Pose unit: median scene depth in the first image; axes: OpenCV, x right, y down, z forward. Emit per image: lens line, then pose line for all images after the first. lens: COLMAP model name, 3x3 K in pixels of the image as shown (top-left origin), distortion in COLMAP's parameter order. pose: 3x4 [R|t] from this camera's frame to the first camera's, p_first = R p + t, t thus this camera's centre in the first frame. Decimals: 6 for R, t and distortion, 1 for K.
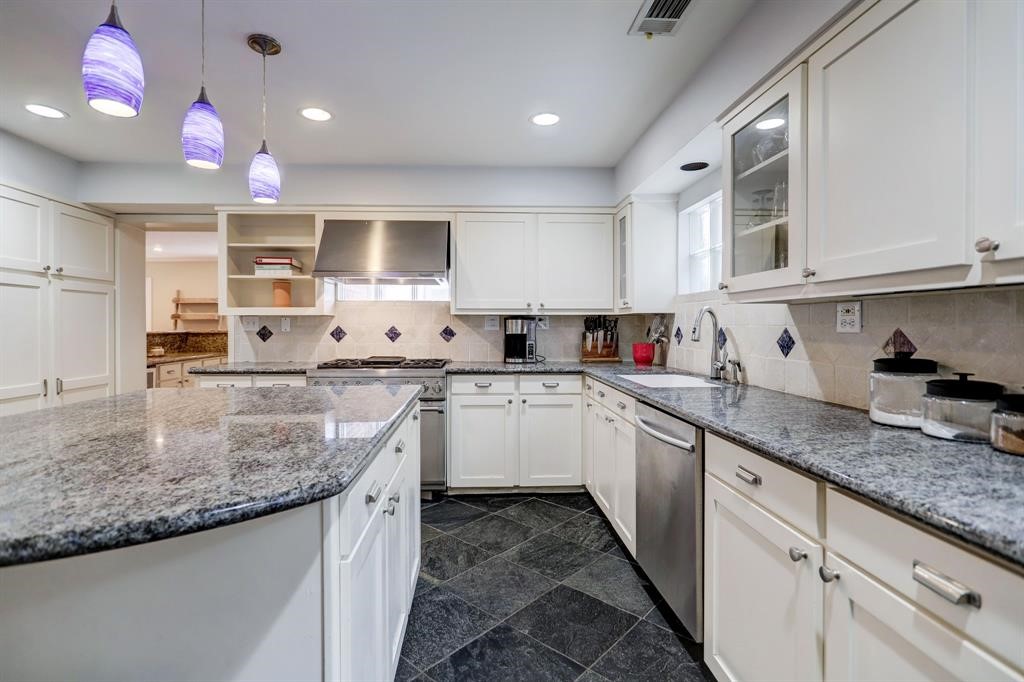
lens RADIAL K [[489.8, 0, 497.6], [0, 489.8, 327.8], [0, 0, 1]] dist [-0.002729, 0.002193]
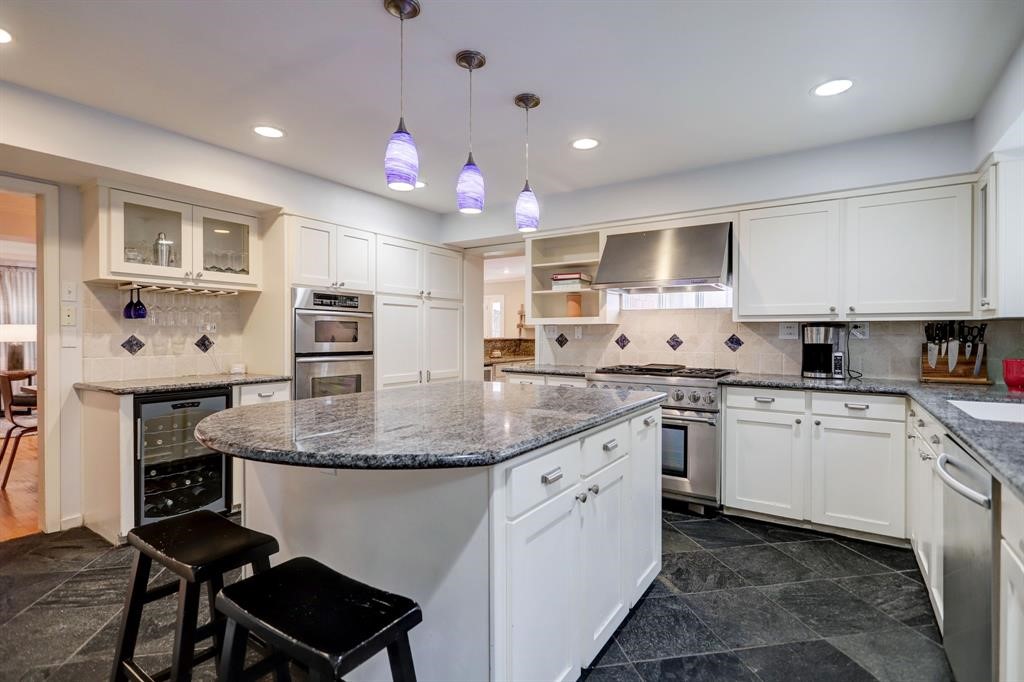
lens RADIAL K [[489.8, 0, 507.9], [0, 489.8, 337.2], [0, 0, 1]] dist [-0.002729, 0.002193]
pose [[0.807126, 0.006879, -0.590339, 0.119797], [-0.005130, 0.999976, 0.004638, -0.000303], [0.590357, -0.000715, 0.807142, -0.003067]]
